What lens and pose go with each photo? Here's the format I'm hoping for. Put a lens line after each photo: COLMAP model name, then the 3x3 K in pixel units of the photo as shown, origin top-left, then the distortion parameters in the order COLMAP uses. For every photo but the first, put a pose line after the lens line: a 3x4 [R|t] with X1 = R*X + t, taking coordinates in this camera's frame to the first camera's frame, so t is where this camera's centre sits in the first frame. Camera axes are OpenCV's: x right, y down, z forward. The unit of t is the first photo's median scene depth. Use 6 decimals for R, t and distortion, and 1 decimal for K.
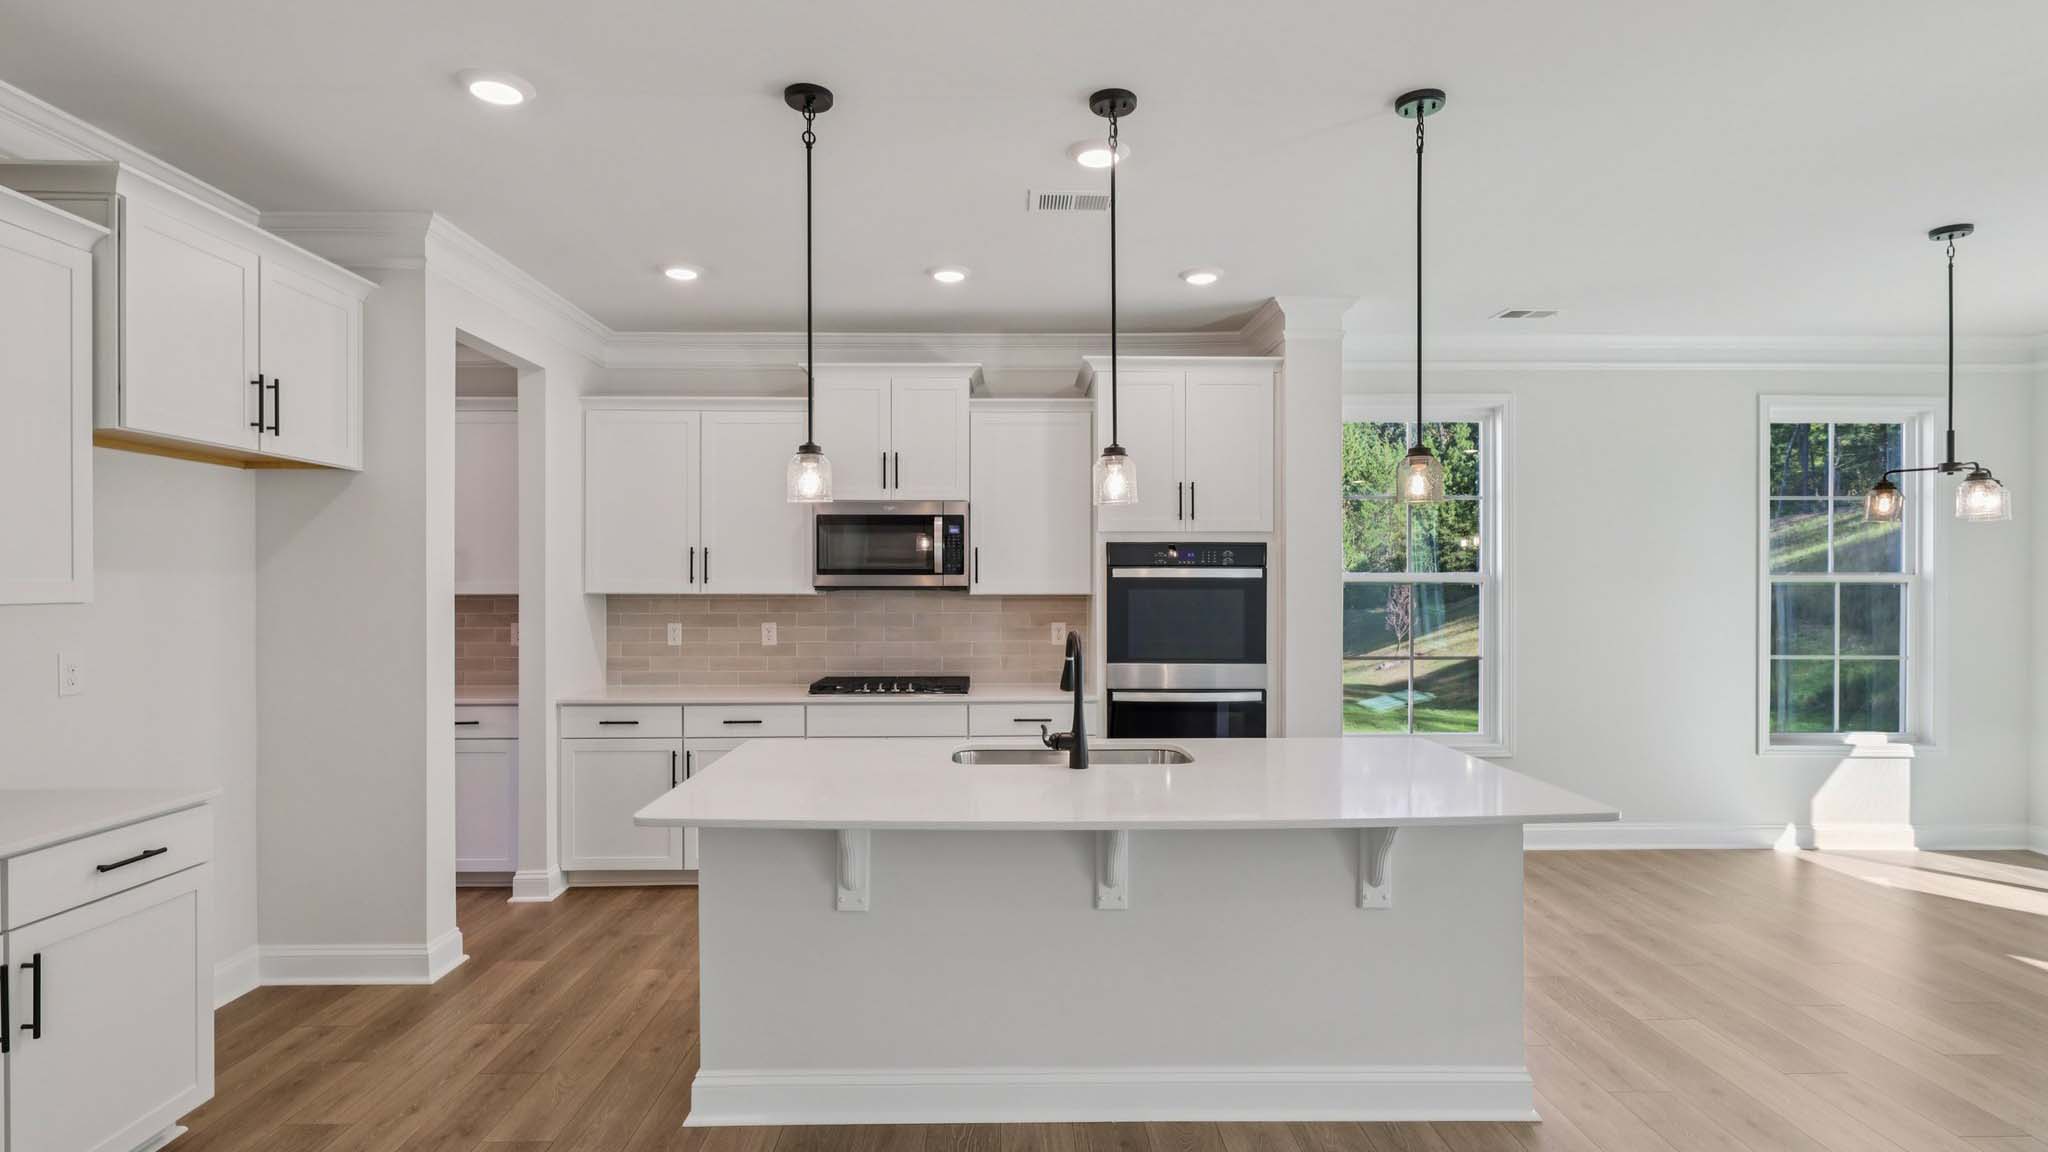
lens RADIAL K [[1031.2, 0, 1010.7], [0, 1031.2, 586.2], [0, 0, 1]] dist [-0.002582, -0.000105]
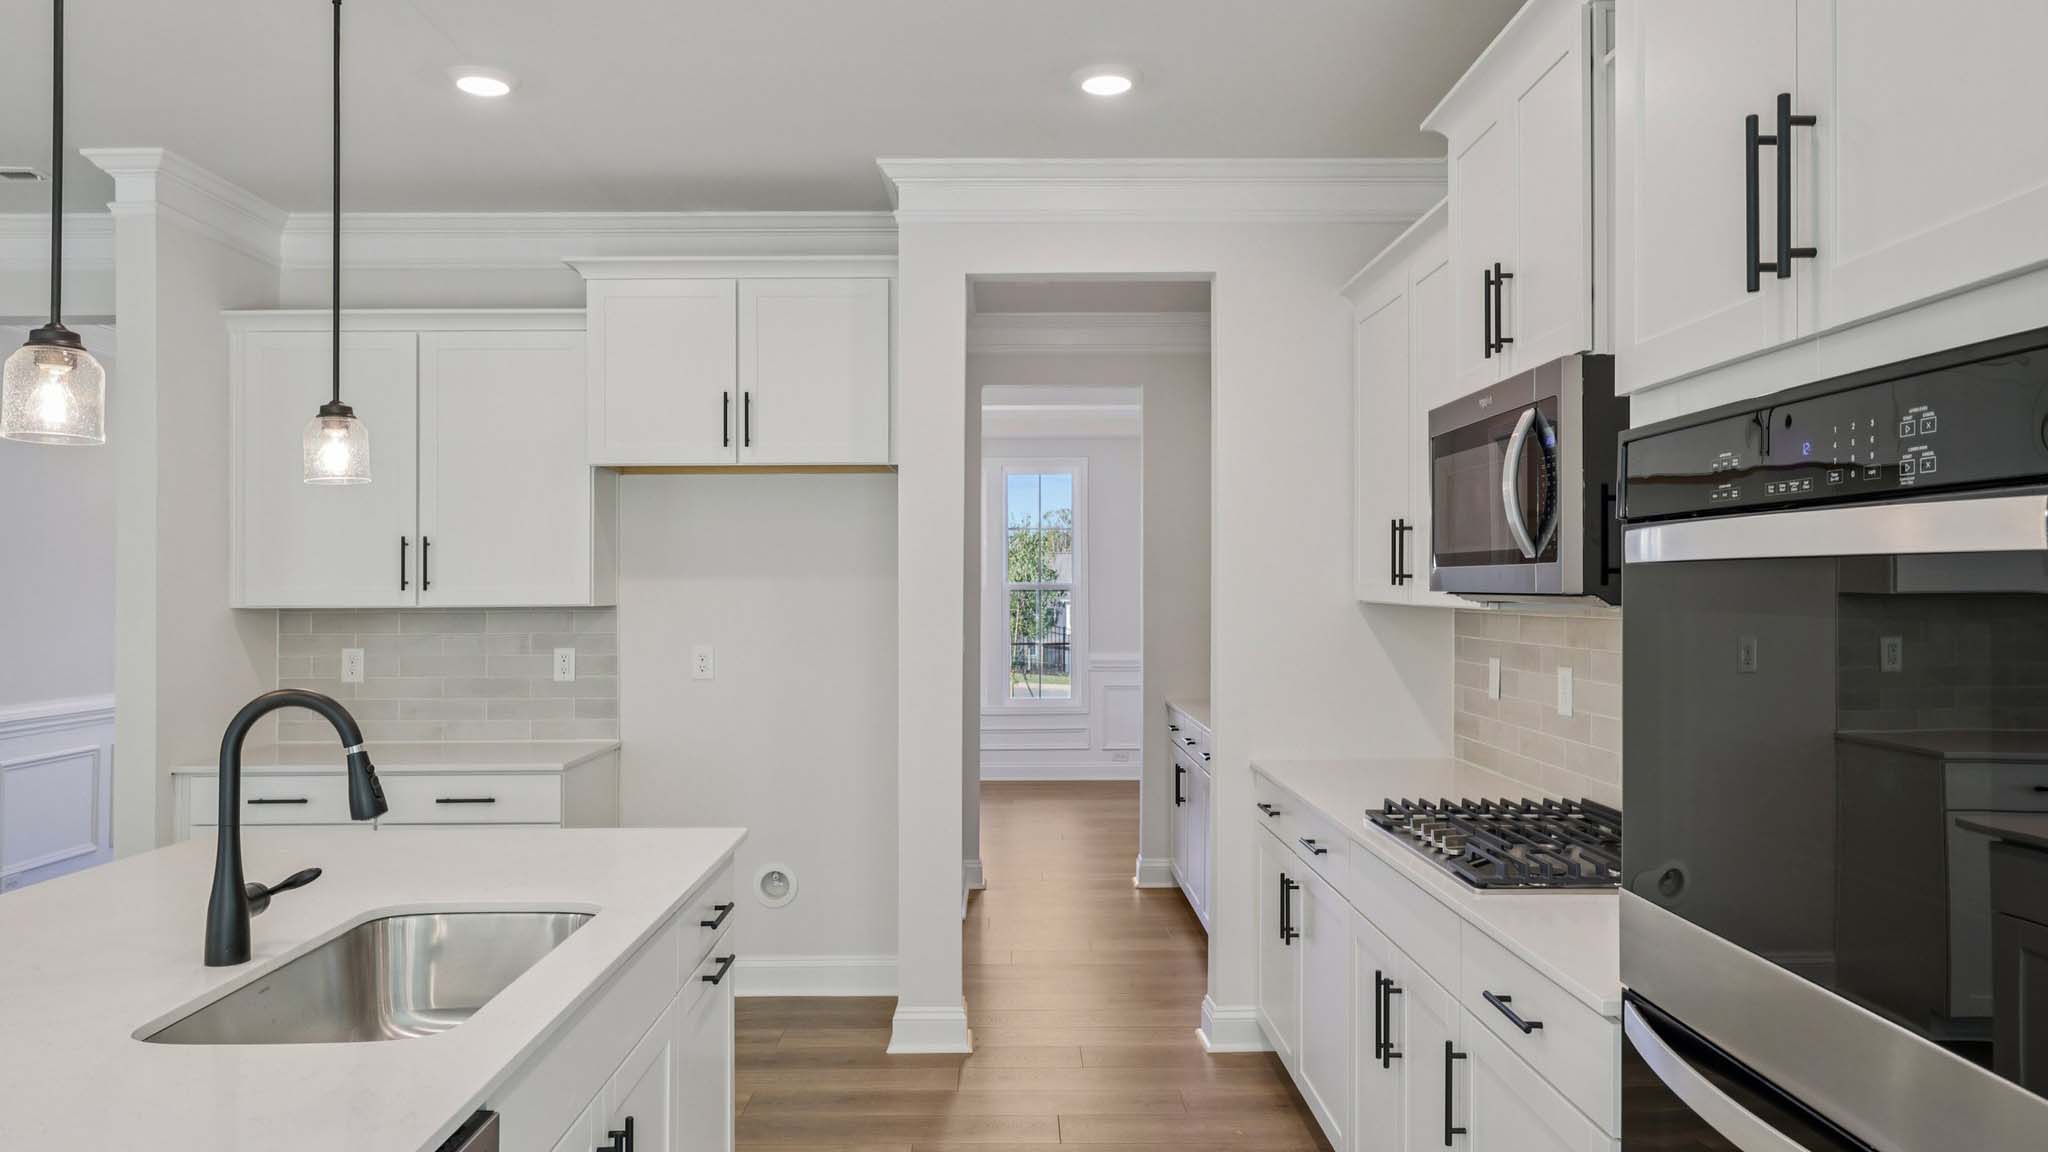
lens RADIAL K [[1381.6, 0, 1019.0], [0, 1381.6, 580.6], [0, 0, 1]] dist [0.003819, -0.000775]
pose [[-0.001419, -0.002620, -0.999996, 0.443248], [0.003037, 0.999992, -0.002624, -0.003829], [0.999994, -0.003041, -0.001411, 0.830558]]
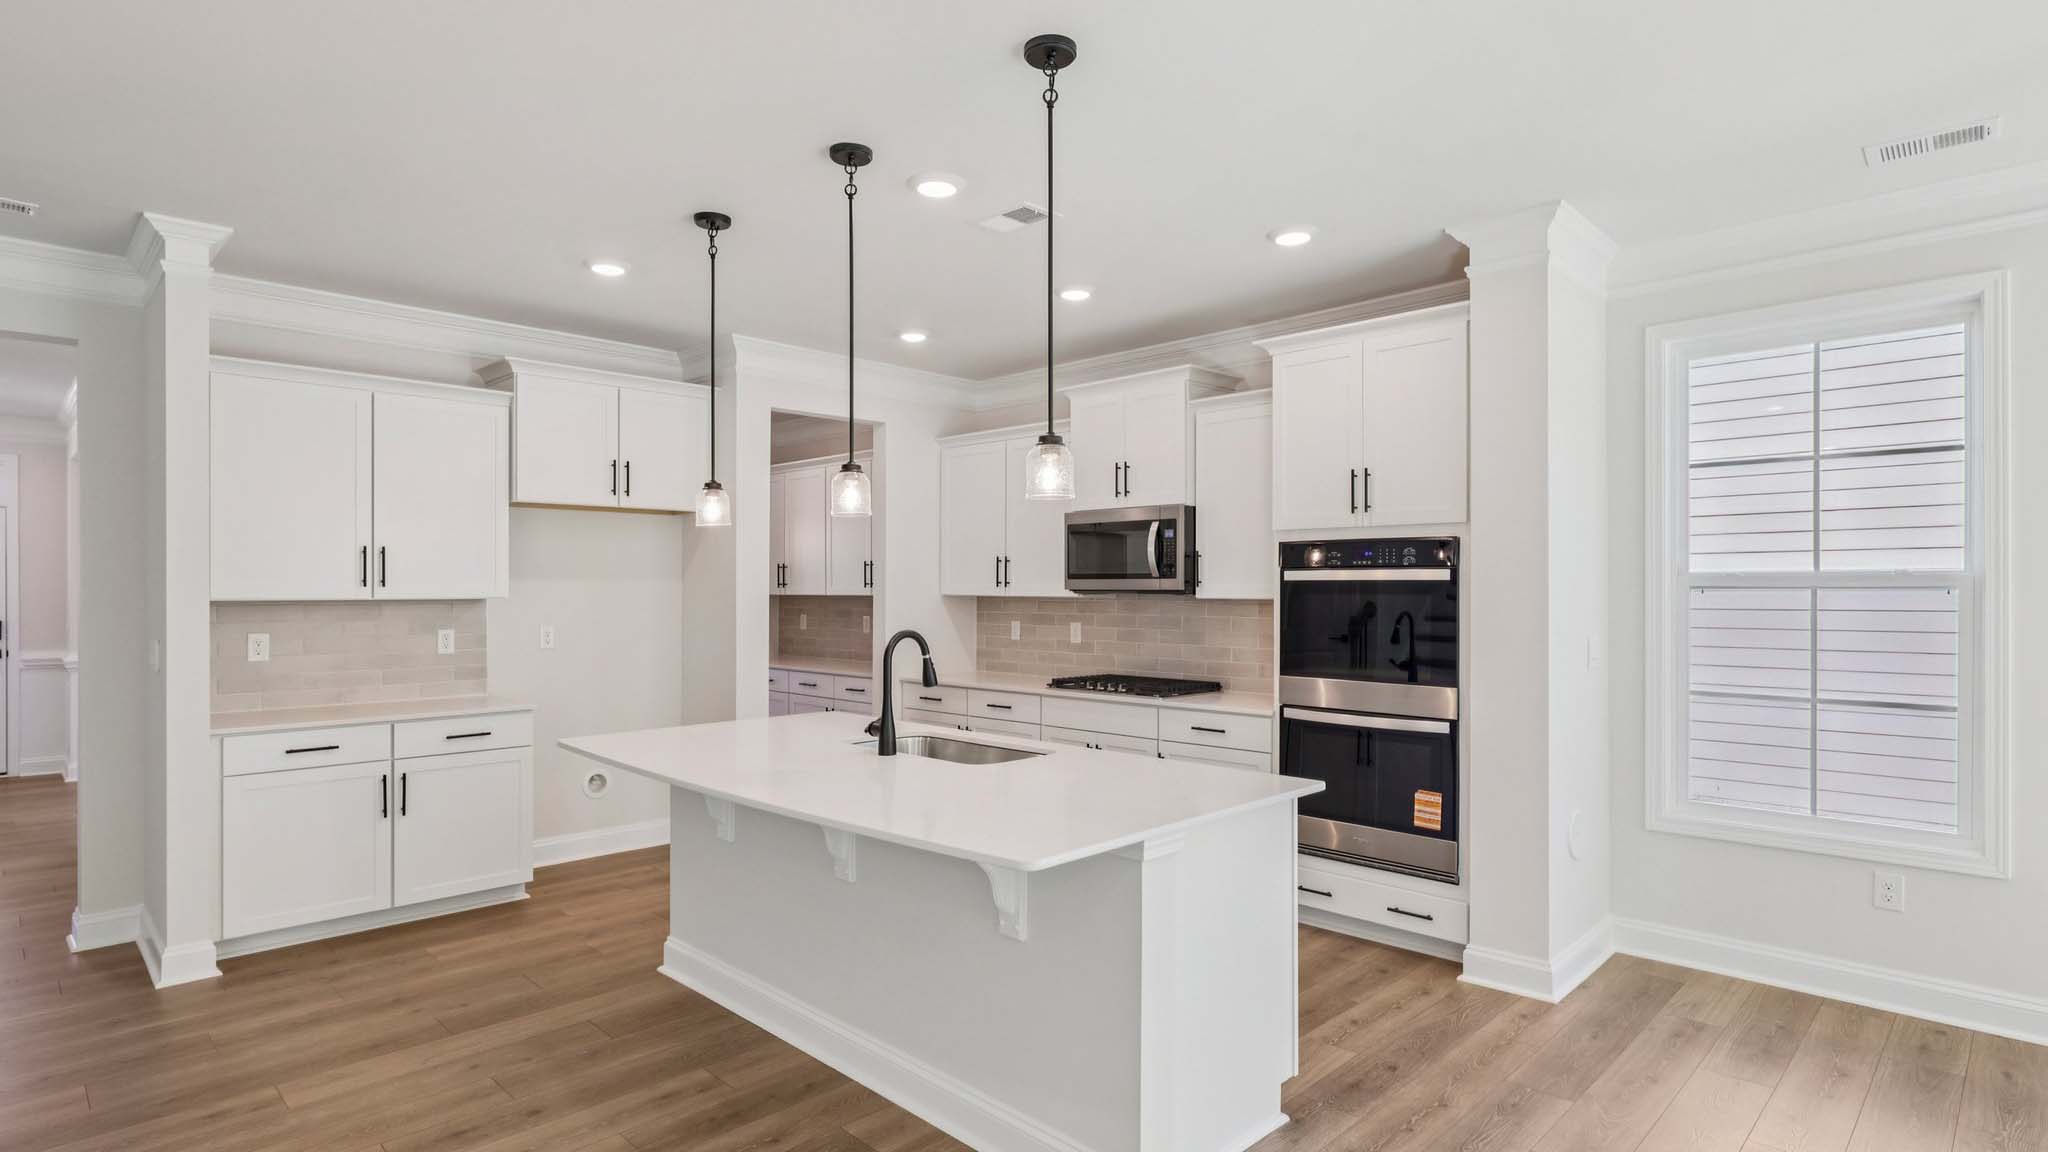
lens RADIAL K [[1031.2, 0, 1021.7], [0, 1031.2, 581.4], [0, 0, 1]] dist [-0.002582, -0.000105]
pose [[0.702064, -0.003591, -0.712105, 0.570933], [-0.002607, 0.999968, -0.007613, -0.000361], [0.712109, 0.007201, 0.702032, 0.197352]]
